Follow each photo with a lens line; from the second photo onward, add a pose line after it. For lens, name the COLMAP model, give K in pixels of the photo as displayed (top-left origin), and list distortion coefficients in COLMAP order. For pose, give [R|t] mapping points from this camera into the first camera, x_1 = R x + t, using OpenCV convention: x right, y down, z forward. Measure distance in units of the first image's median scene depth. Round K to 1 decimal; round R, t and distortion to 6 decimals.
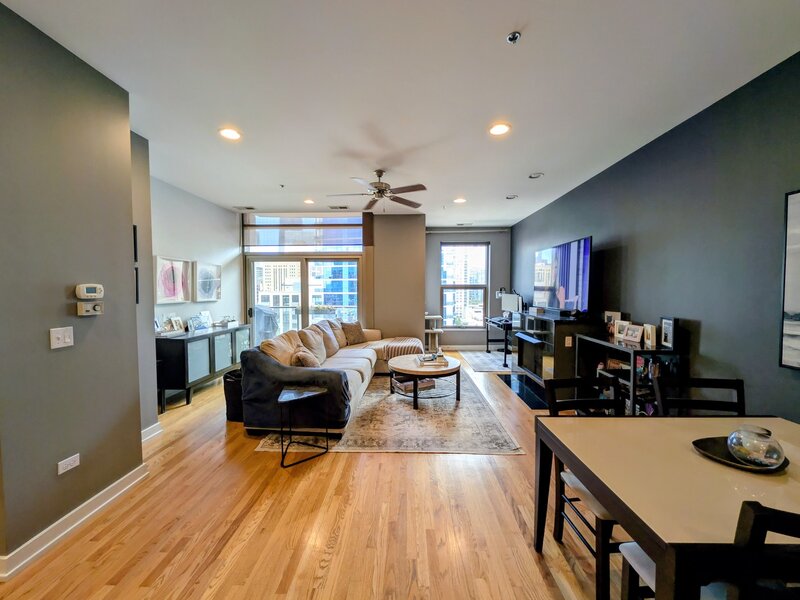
lens RADIAL K [[302.4, 0, 400.0], [0, 302.4, 300.0], [0, 0, 1]] dist [-0.000501, 0.000014]
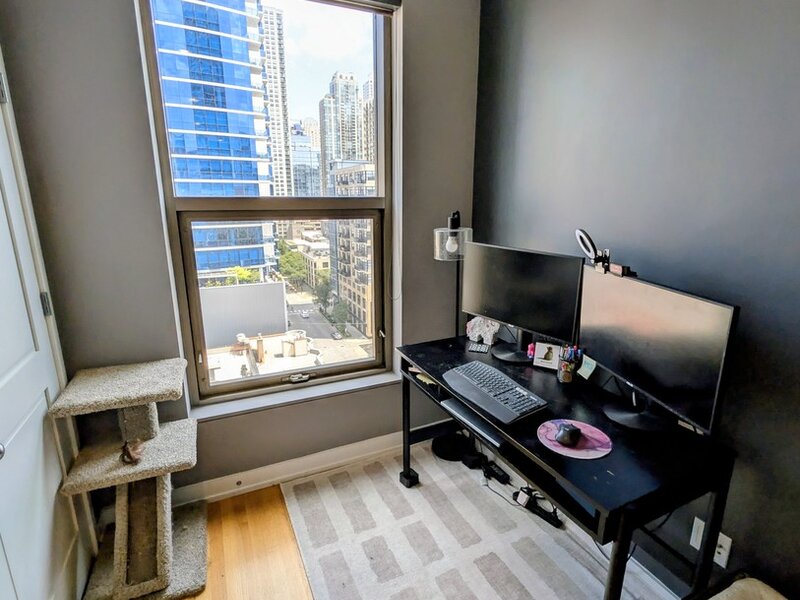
lens RADIAL K [[416.0, 0, 403.3], [0, 416.0, 291.3], [0, 0, 1]] dist [-0.000126, -0.000026]
pose [[0.890080, -0.104760, 0.443601, 0.150384], [0.020194, 0.981337, 0.191231, -0.042596], [-0.455356, -0.161253, 0.875585, 0.717609]]
